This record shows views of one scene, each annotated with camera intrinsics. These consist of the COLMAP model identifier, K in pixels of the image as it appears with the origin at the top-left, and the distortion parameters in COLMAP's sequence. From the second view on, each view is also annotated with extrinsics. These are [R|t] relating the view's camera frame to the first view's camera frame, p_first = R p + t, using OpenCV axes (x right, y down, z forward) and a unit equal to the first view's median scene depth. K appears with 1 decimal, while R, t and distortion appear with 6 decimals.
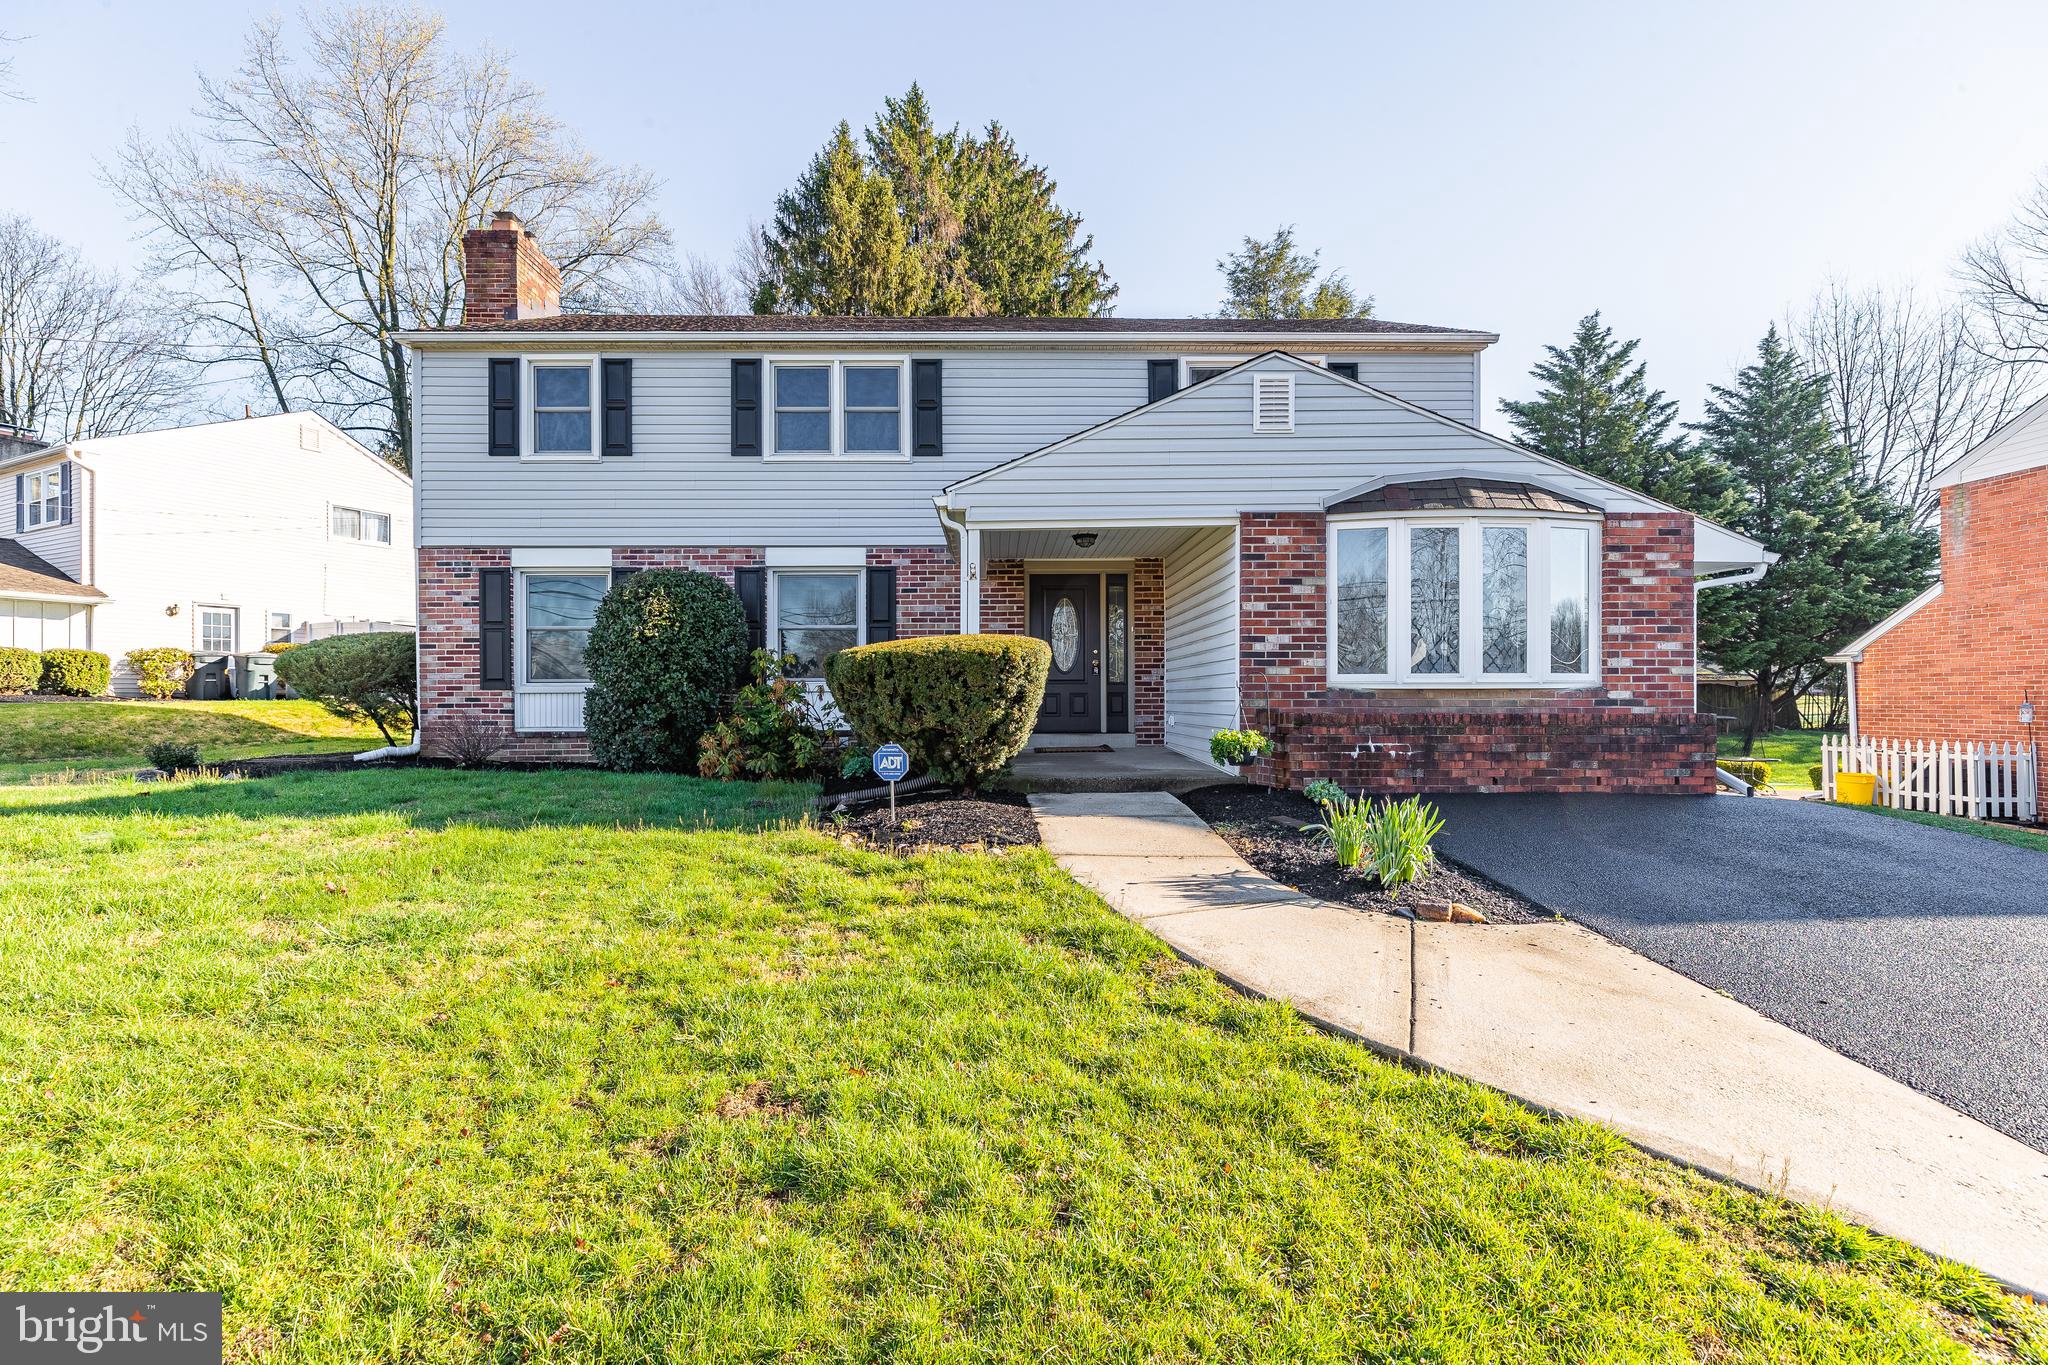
lens RADIAL K [[935.4, 0, 1022.7], [0, 935.4, 707.0], [0, 0, 1]] dist [0.004458, 0.000457]
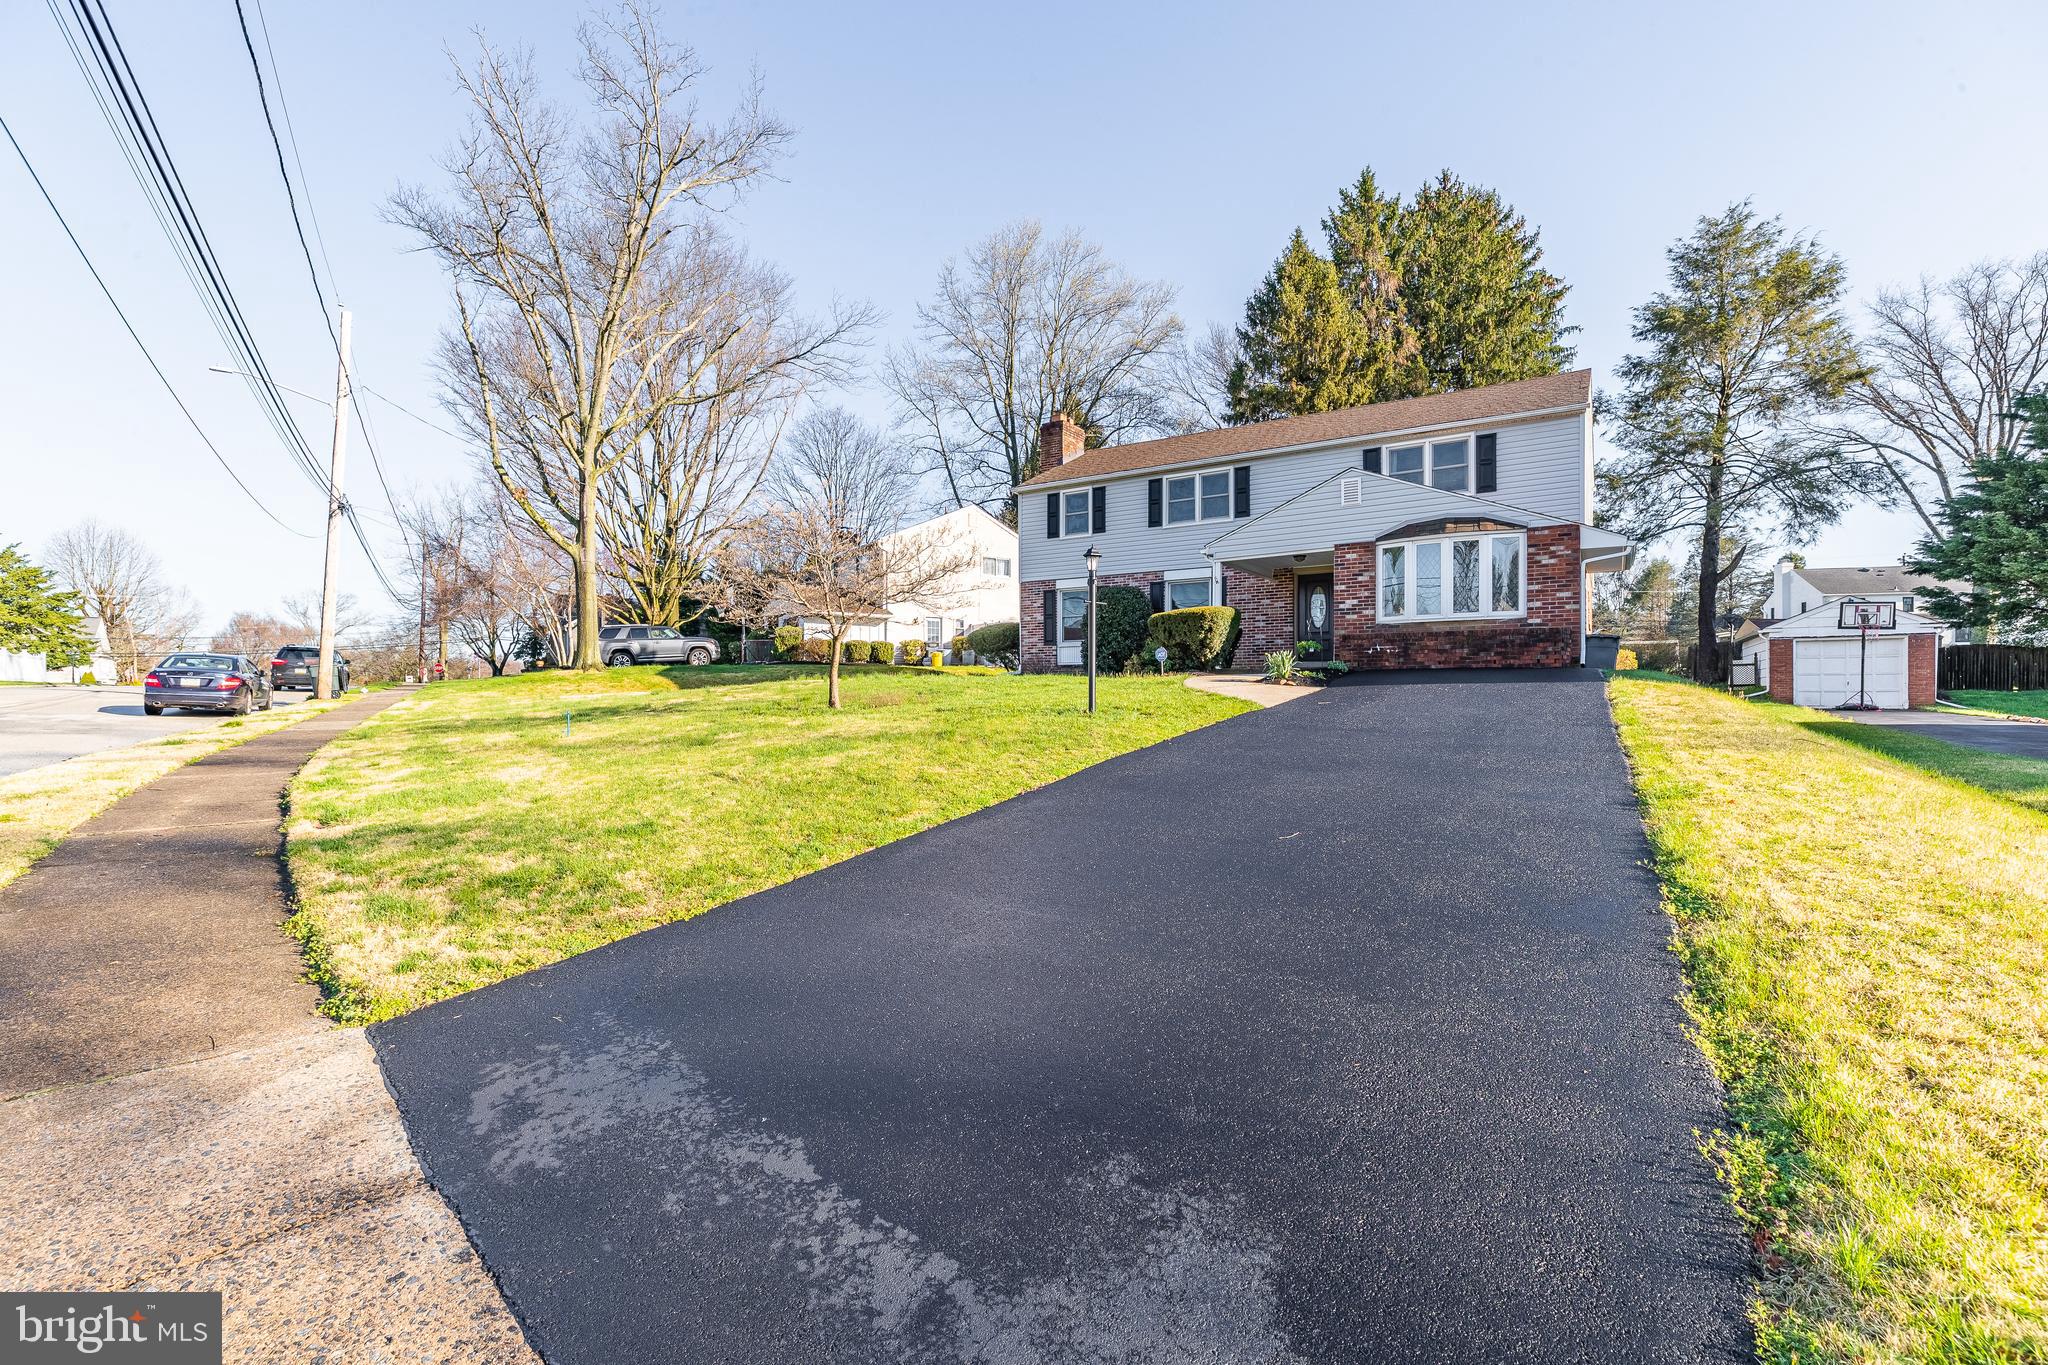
lens RADIAL K [[935.4, 0, 1023.1], [0, 935.4, 689.3], [0, 0, 1]] dist [0.004458, 0.000457]
pose [[0.837513, -0.004214, -0.546402, 0.367739], [-0.004013, 0.999896, -0.013862, 0.072757], [0.546403, 0.013803, 0.837408, -0.547029]]
